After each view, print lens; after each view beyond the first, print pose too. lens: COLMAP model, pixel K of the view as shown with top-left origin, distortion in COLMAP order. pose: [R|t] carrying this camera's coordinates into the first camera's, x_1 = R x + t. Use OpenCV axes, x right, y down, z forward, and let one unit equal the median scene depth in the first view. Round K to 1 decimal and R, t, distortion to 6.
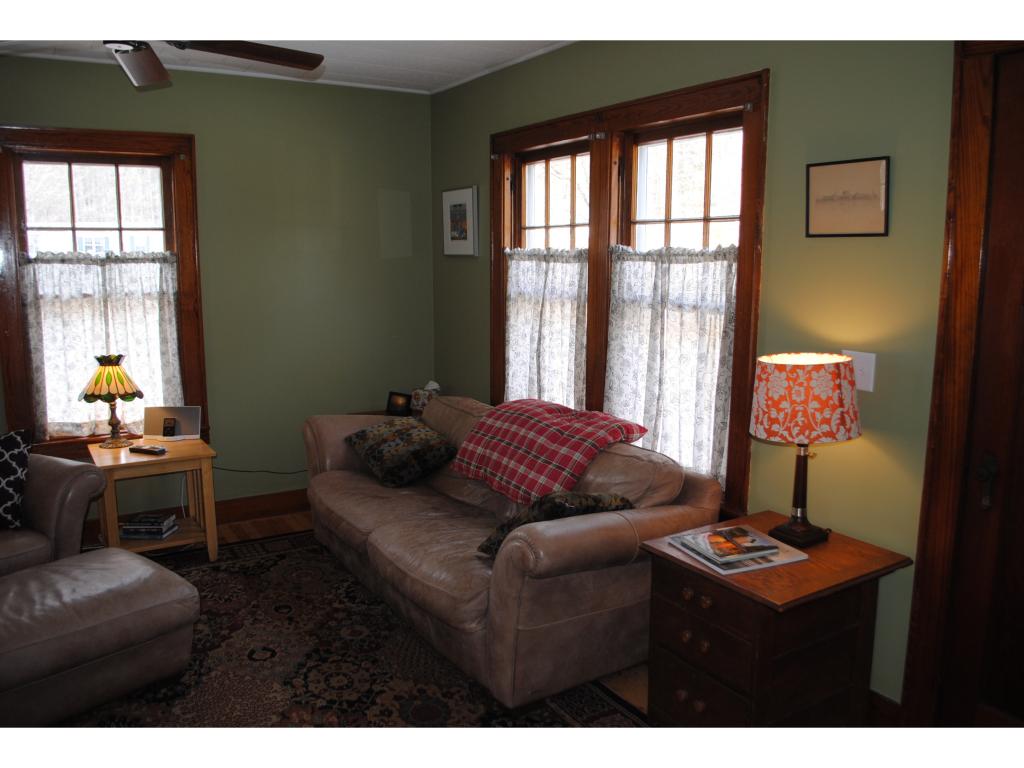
lens RADIAL K [[811.2, 0, 530.8], [0, 811.2, 382.0], [0, 0, 1]] dist [-0.077334, 0.004317]
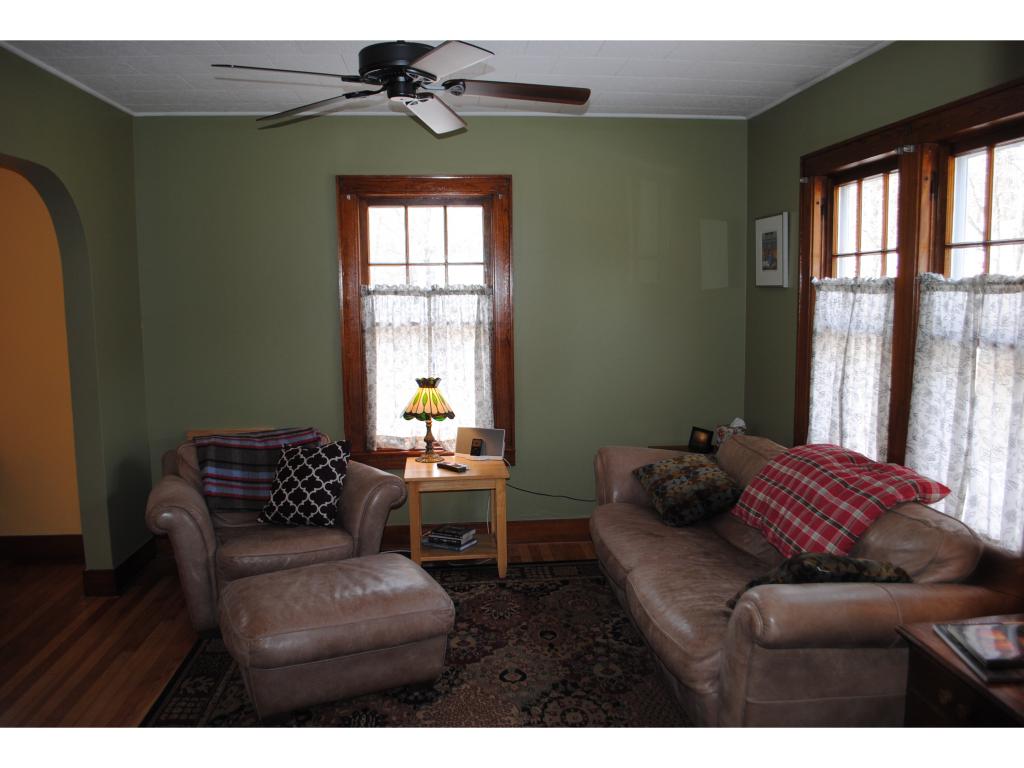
lens RADIAL K [[811.2, 0, 531.8], [0, 811.2, 382.0], [0, 0, 1]] dist [-0.077334, 0.004317]
pose [[0.897350, 0.038066, -0.439674, 0.097755], [-0.055173, 0.998133, -0.026188, -0.007091], [0.437857, 0.047758, 0.897775, 0.055221]]
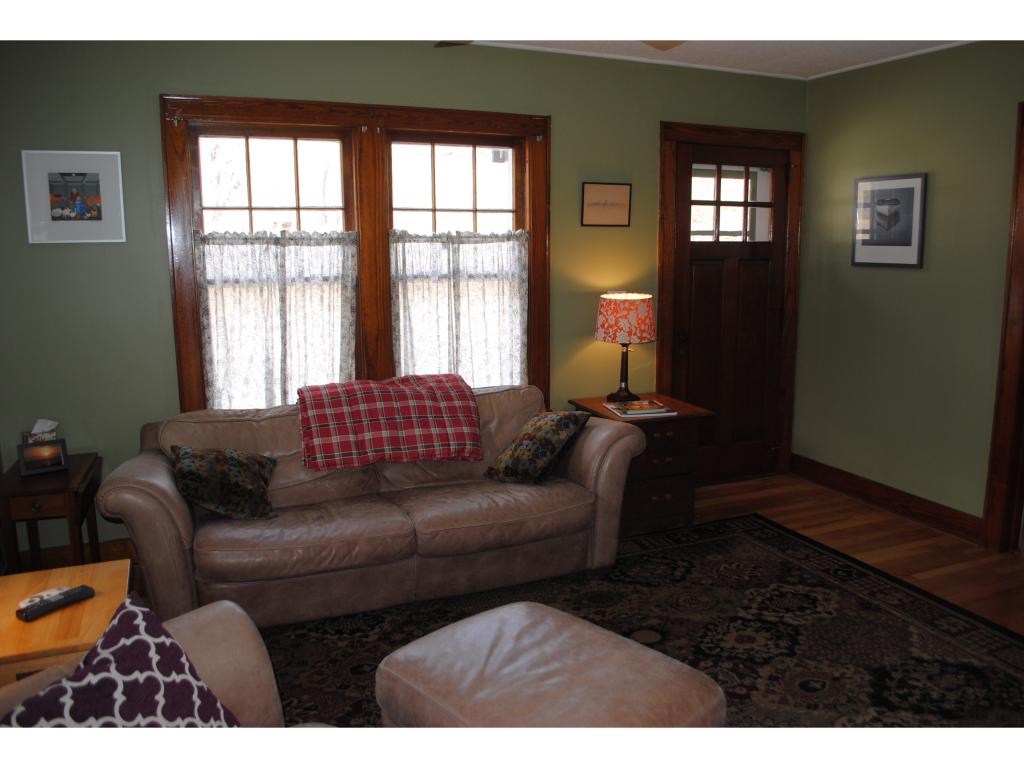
lens RADIAL K [[811.2, 0, 517.8], [0, 811.2, 394.3], [0, 0, 1]] dist [-0.077334, 0.004317]
pose [[0.157022, -0.184818, 0.970148, -1.044356], [0.152812, 0.975049, 0.161019, -0.101004], [-0.975701, 0.122967, 0.181347, 0.669575]]
